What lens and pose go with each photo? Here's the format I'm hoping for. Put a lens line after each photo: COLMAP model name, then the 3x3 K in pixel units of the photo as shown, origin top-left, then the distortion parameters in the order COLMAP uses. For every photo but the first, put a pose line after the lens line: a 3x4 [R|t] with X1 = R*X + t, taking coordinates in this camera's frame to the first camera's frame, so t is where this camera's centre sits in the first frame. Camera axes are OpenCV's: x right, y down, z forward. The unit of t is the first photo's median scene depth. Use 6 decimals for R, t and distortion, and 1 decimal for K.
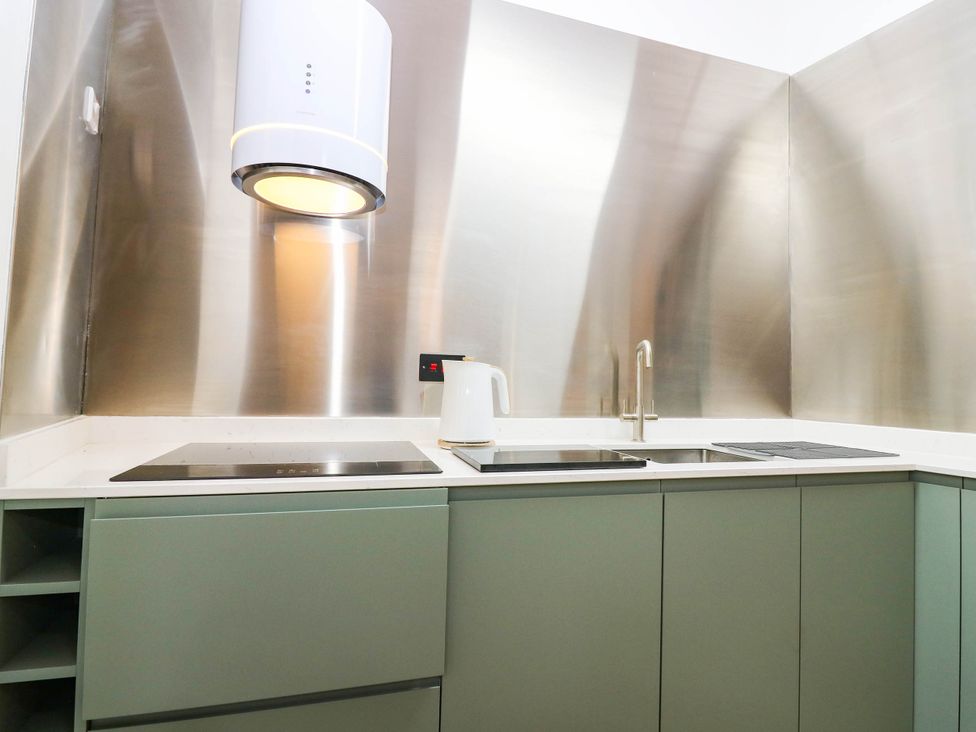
lens RADIAL K [[508.3, 0, 492.6], [0, 508.3, 355.5], [0, 0, 1]] dist [0.002007, -0.014692]
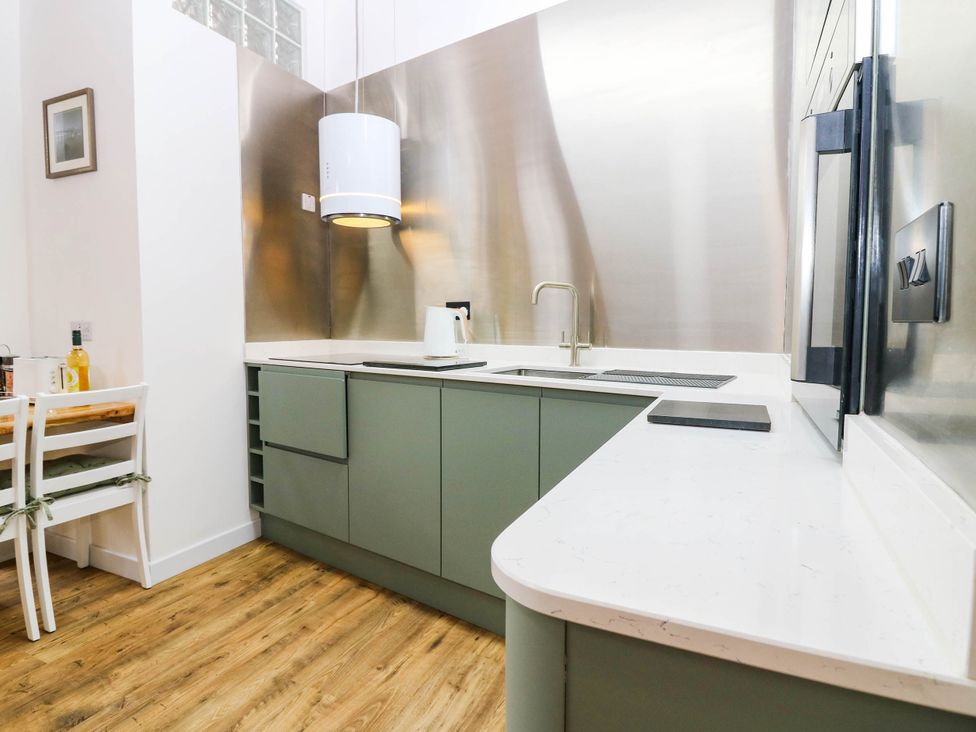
lens RADIAL K [[534.3, 0, 487.1], [0, 534.3, 351.6], [0, 0, 1]] dist [0.006175, -0.017962]
pose [[0.624467, 0.022774, -0.780719, 1.323289], [0.055074, 0.995803, 0.073100, 0.039703], [0.779107, -0.088646, 0.620592, 0.085937]]
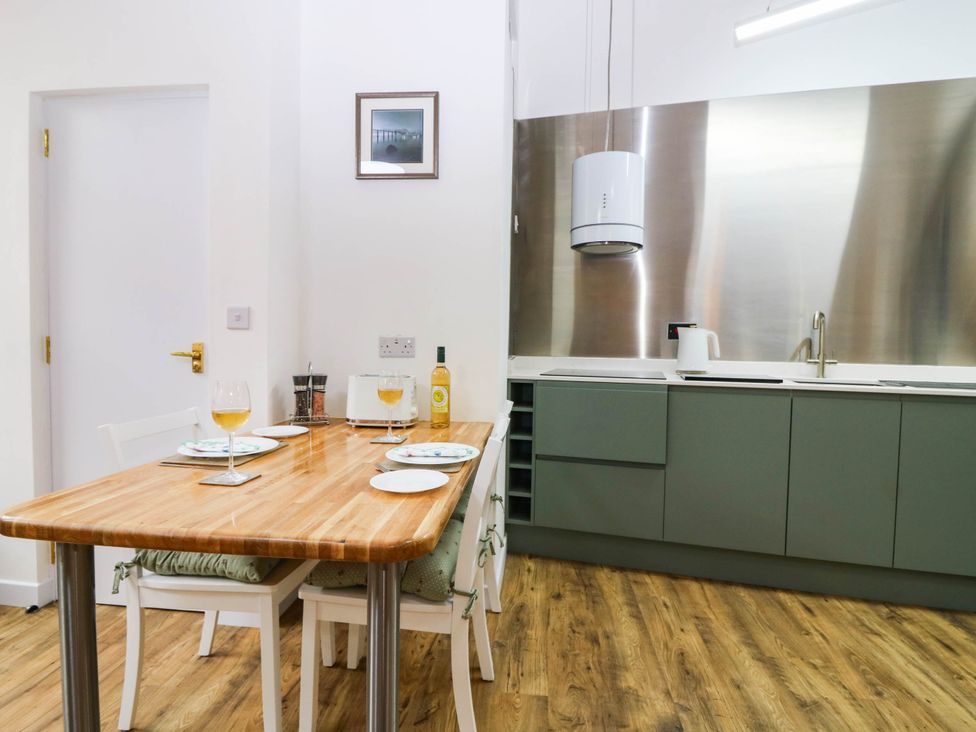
lens RADIAL K [[508.3, 0, 492.6], [0, 508.3, 355.5], [0, 0, 1]] dist [0.002007, -0.014692]
pose [[0.844965, 0.008030, -0.534762, 0.315600], [0.032695, 0.997242, 0.066636, -0.032682], [0.533822, -0.073789, 0.842371, -0.895975]]
